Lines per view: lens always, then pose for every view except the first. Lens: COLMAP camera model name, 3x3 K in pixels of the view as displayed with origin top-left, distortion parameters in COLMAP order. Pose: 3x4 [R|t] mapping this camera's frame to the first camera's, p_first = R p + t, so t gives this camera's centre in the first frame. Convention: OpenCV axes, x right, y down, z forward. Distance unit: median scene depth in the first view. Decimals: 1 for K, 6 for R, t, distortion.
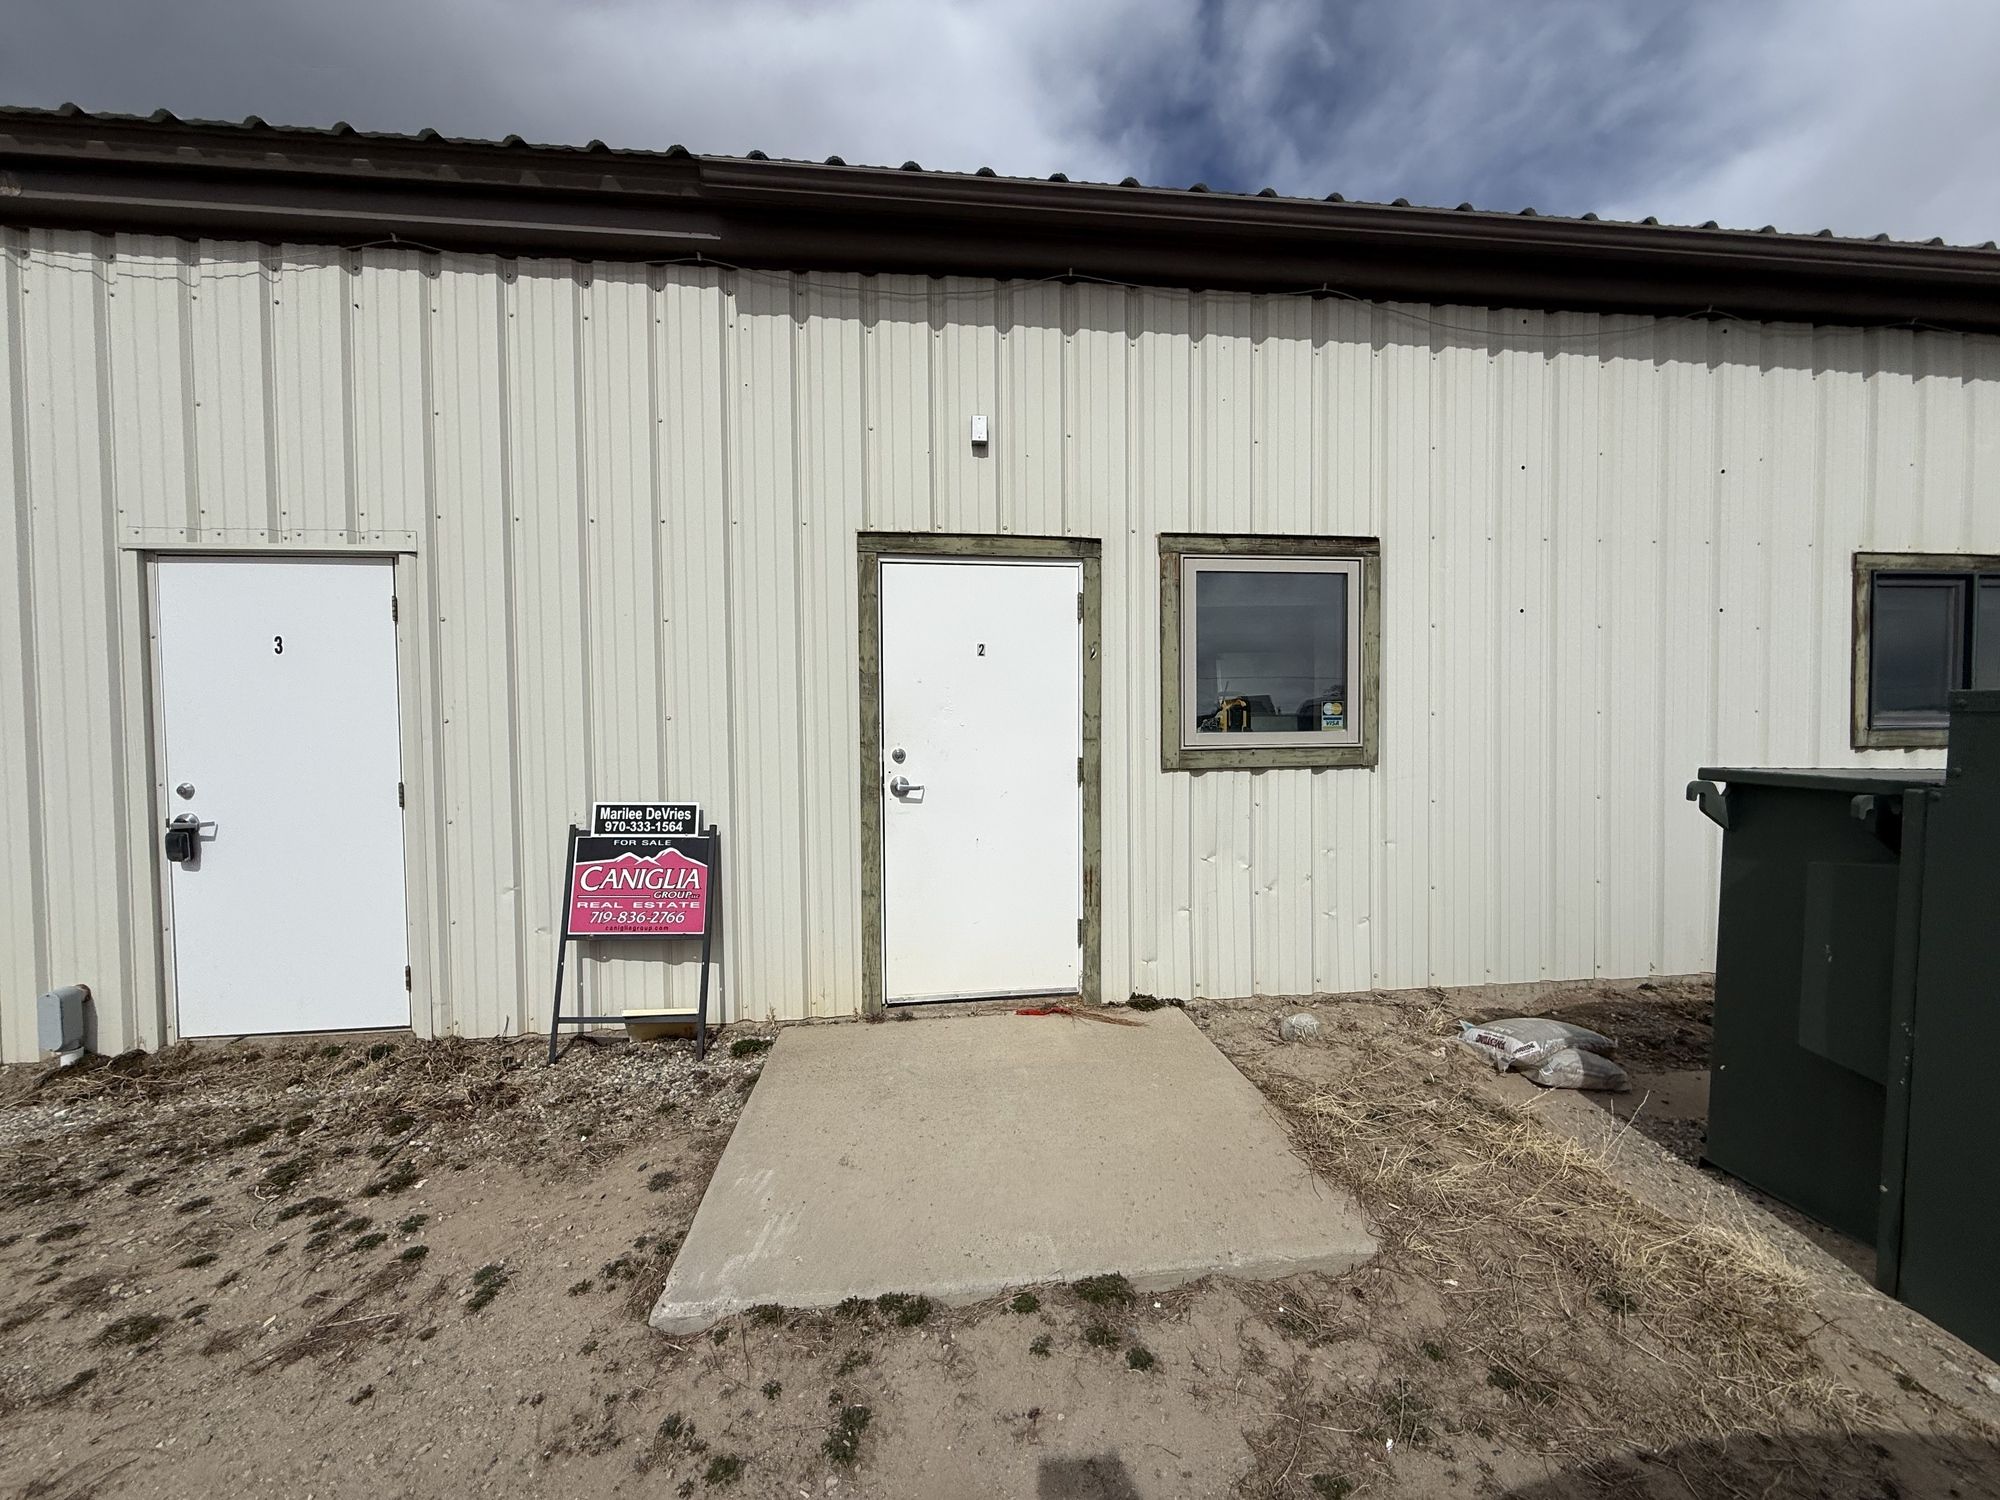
lens RADIAL K [[794.2, 0, 997.3], [0, 794.2, 732.1], [0, 0, 1]] dist [0.001736, -0.000175]
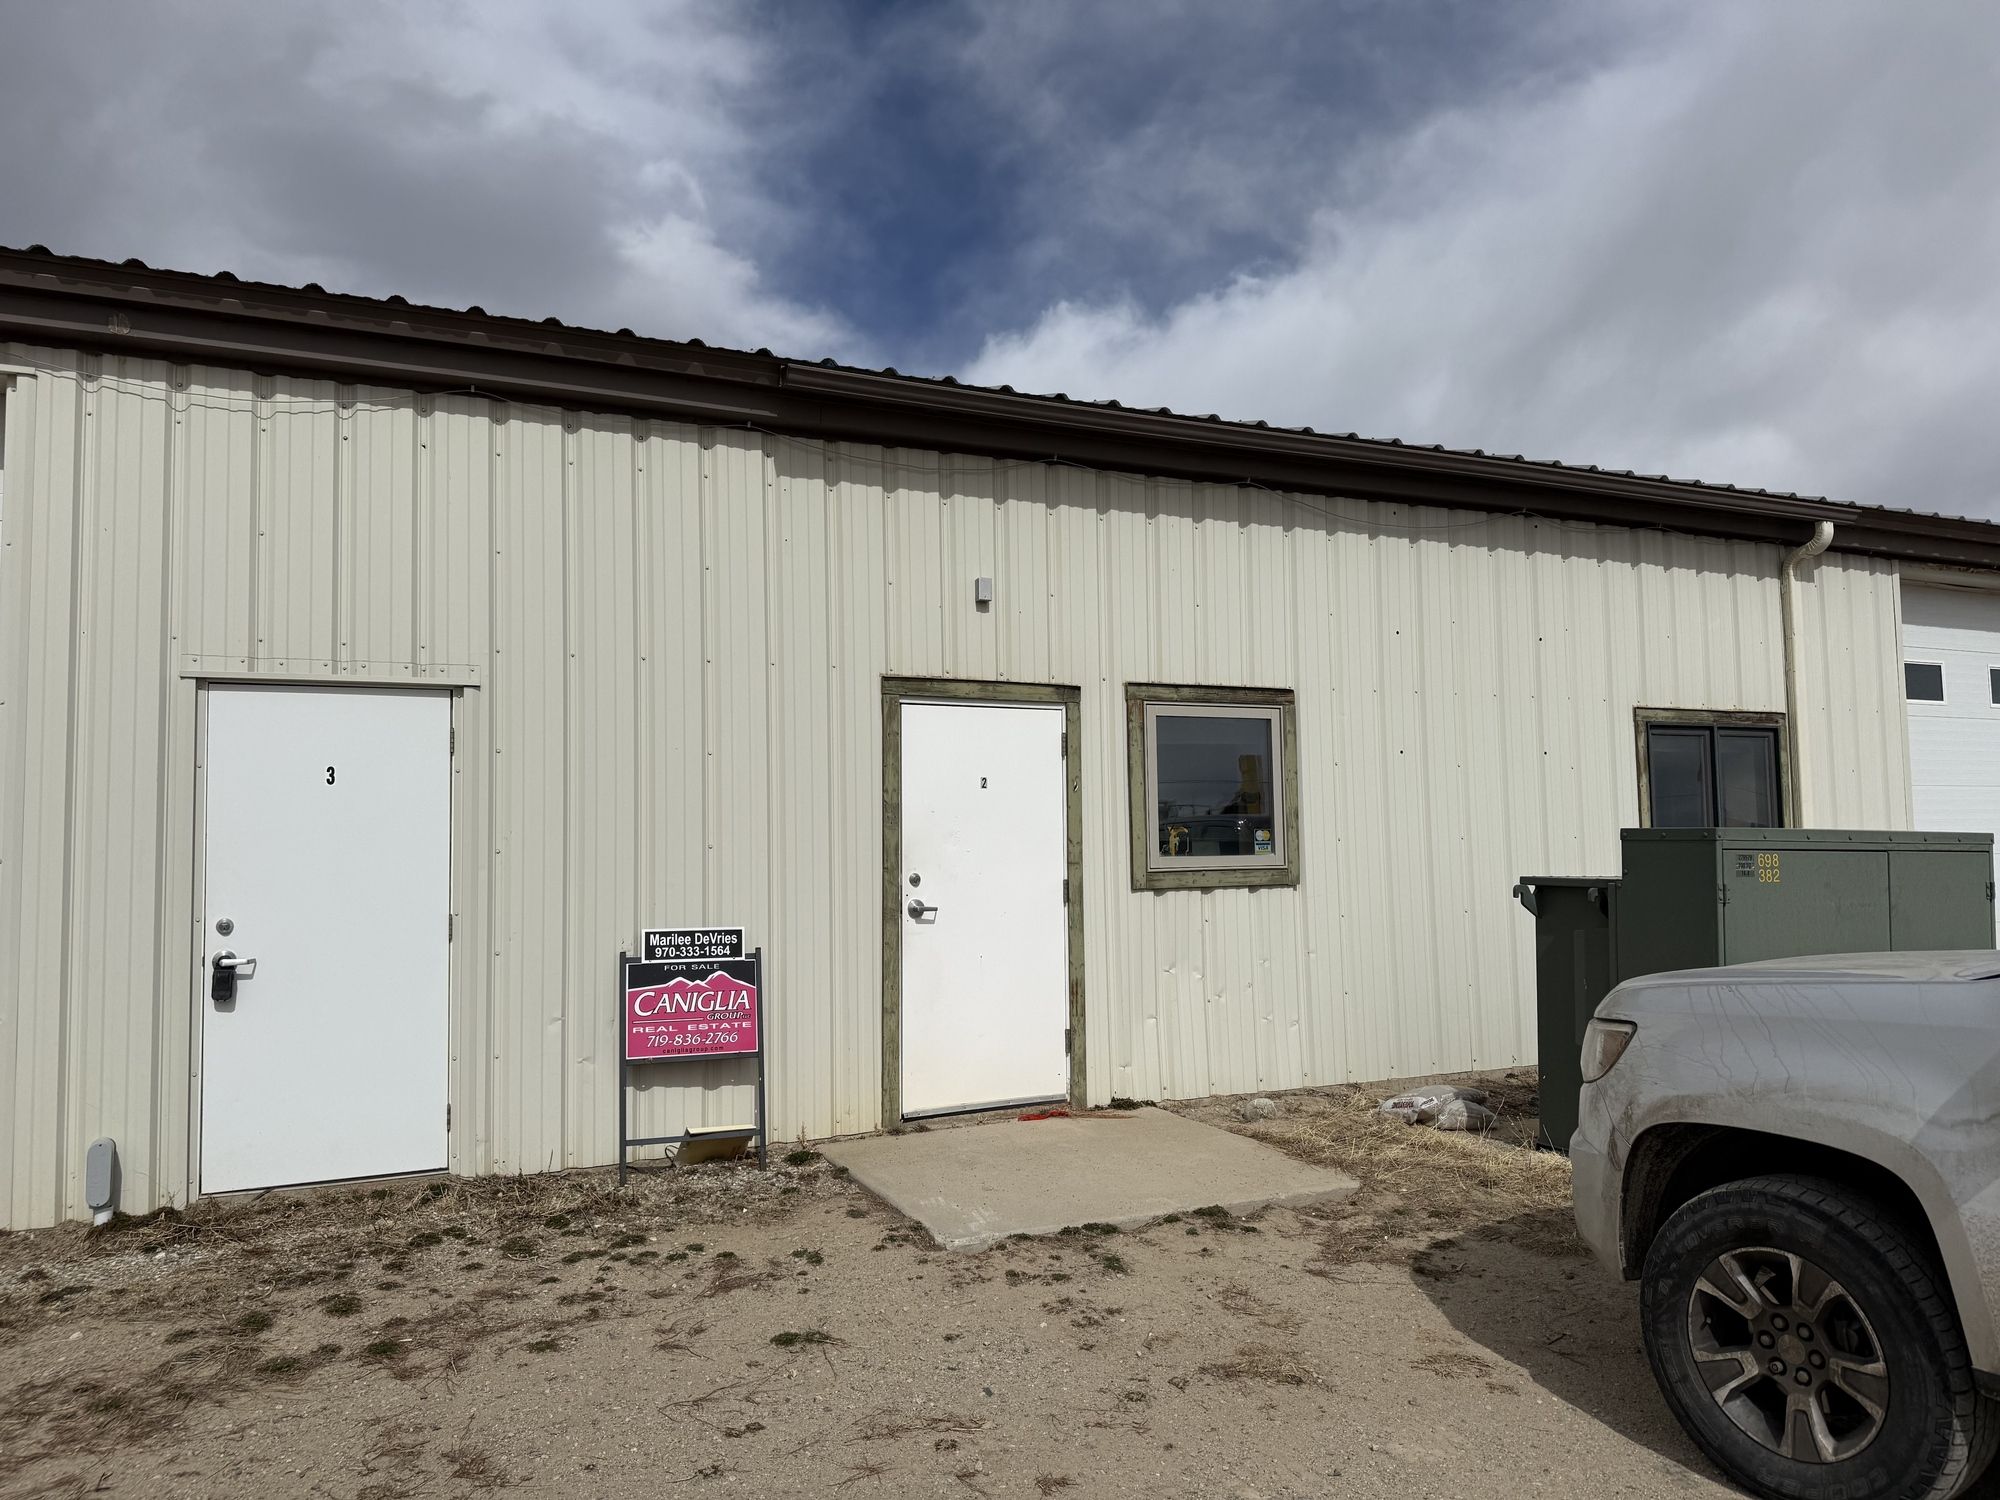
lens RADIAL K [[1394.3, 0, 972.6], [0, 1394.3, 730.2], [0, 0, 1]] dist [0.076315, -0.093943]
pose [[0.950996, 0.019744, 0.308573, -0.669176], [0.011022, 0.995161, -0.097643, 0.013153], [-0.309008, 0.096259, 0.946176, -0.882595]]
